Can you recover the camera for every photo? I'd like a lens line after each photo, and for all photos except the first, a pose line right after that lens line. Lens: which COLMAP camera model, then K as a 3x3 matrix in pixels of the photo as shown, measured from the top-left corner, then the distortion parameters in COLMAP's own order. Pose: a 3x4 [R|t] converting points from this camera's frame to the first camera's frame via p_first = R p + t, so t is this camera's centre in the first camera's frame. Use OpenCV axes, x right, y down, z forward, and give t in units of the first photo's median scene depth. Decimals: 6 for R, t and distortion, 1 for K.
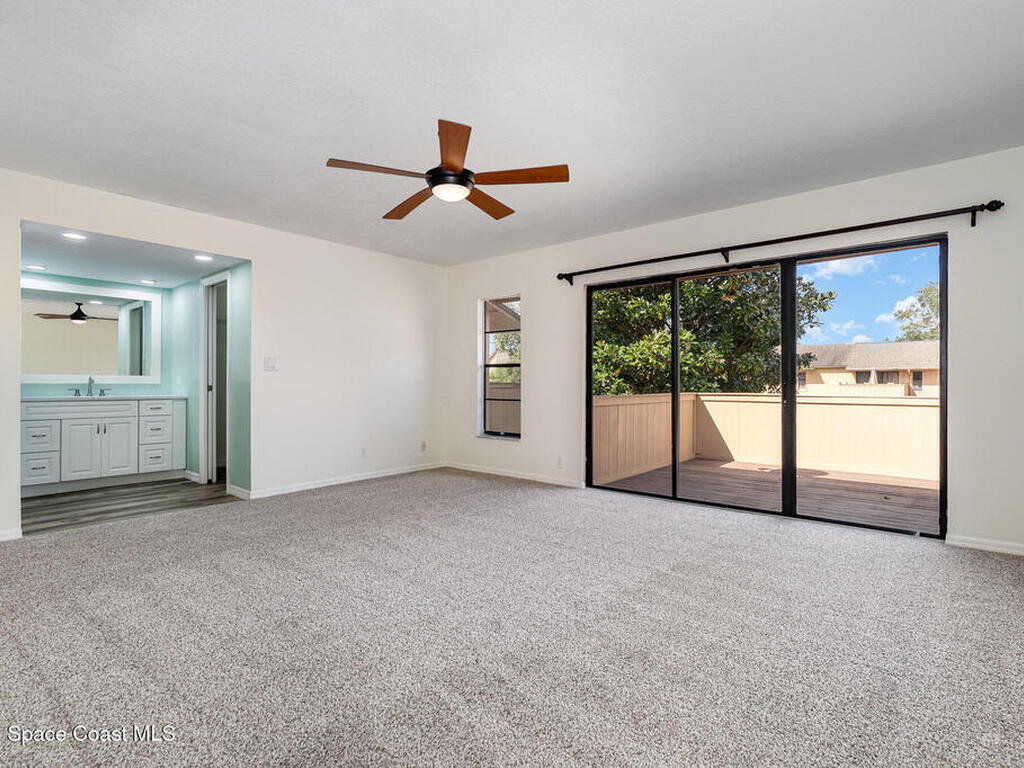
lens RADIAL K [[521.6, 0, 513.6], [0, 521.6, 379.4], [0, 0, 1]] dist [0.000457, 0.000202]
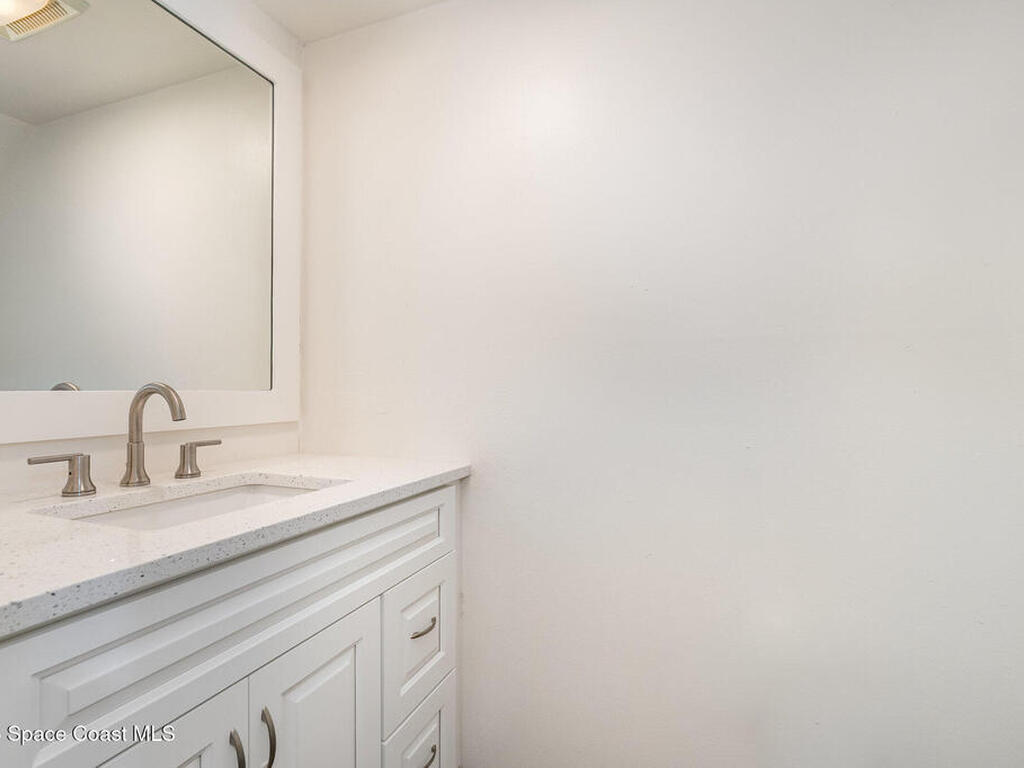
lens RADIAL K [[521.6, 0, 511.4], [0, 521.6, 386.4], [0, 0, 1]] dist [0.000457, 0.000202]
pose [[0.950372, -0.003616, 0.311095, -0.725164], [0.005716, 0.999967, -0.005841, -0.001881], [-0.311064, 0.007329, 0.950361, 0.760701]]
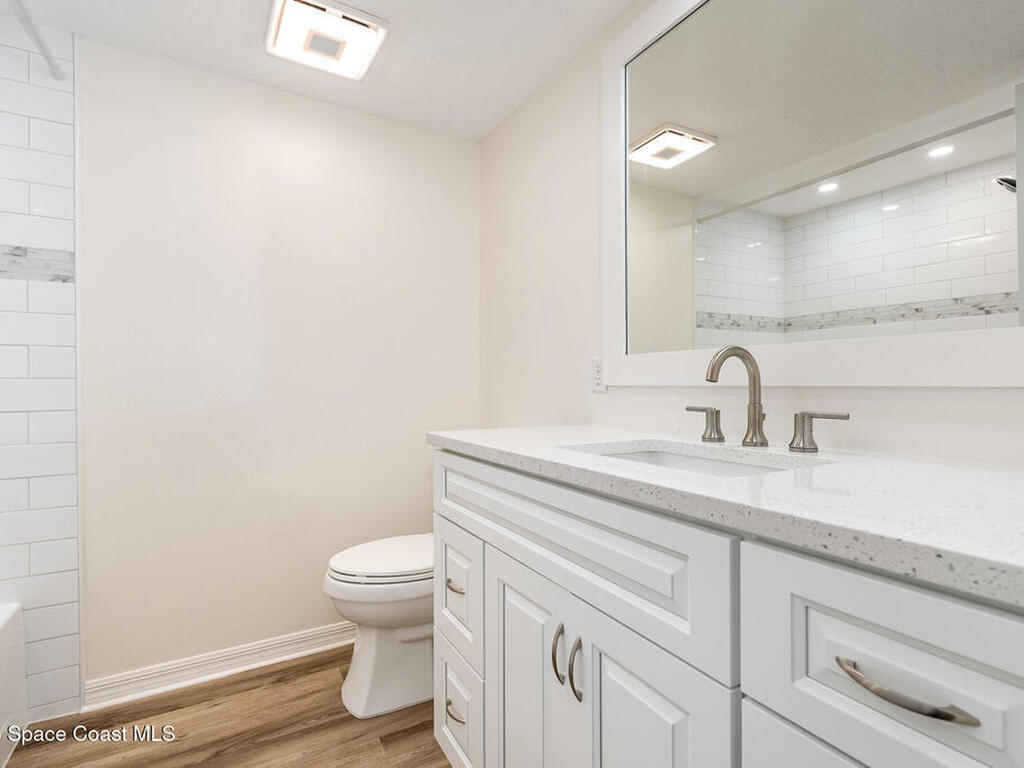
lens RADIAL K [[521.6, 0, 514.2], [0, 521.6, 385.2], [0, 0, 1]] dist [0.000457, 0.000202]
pose [[-0.367144, -0.008348, -0.930127, -0.585613], [-0.000868, 0.999962, -0.008632, 0.010806], [0.930164, -0.002362, -0.367138, 0.965187]]
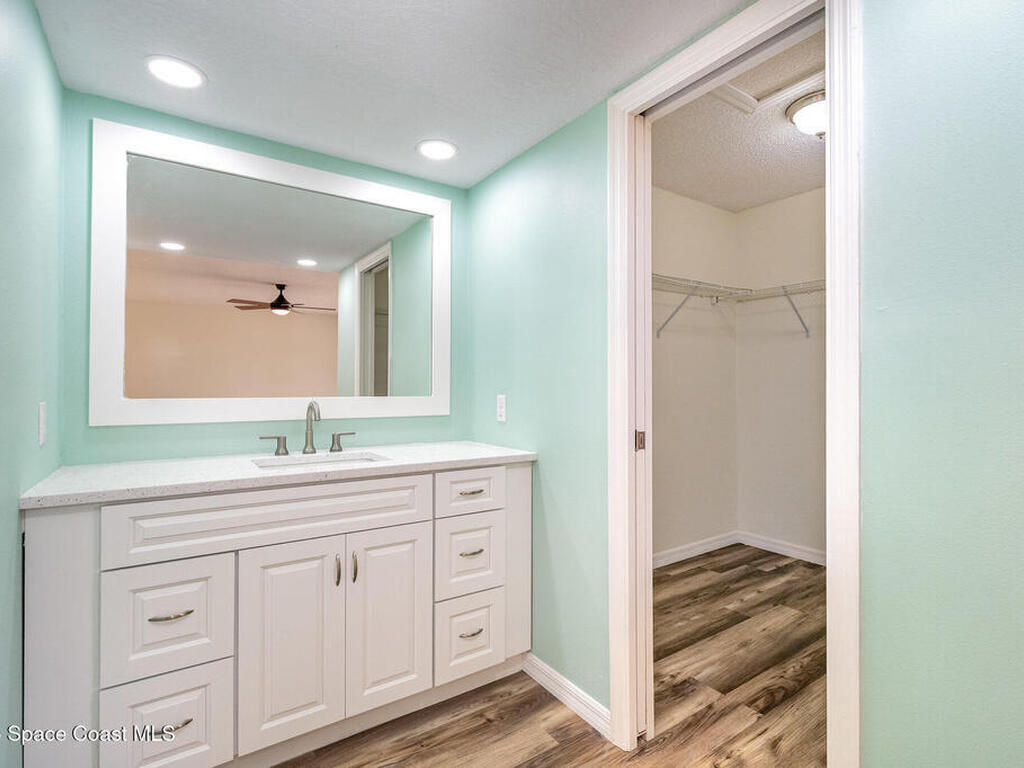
lens RADIAL K [[521.6, 0, 508.8], [0, 521.6, 383.8], [0, 0, 1]] dist [0.000457, 0.000202]
pose [[0.961334, -0.003189, -0.275365, -0.557917], [0.001851, 0.999985, -0.005117, -0.015335], [0.275378, 0.004409, 0.961326, 0.663322]]
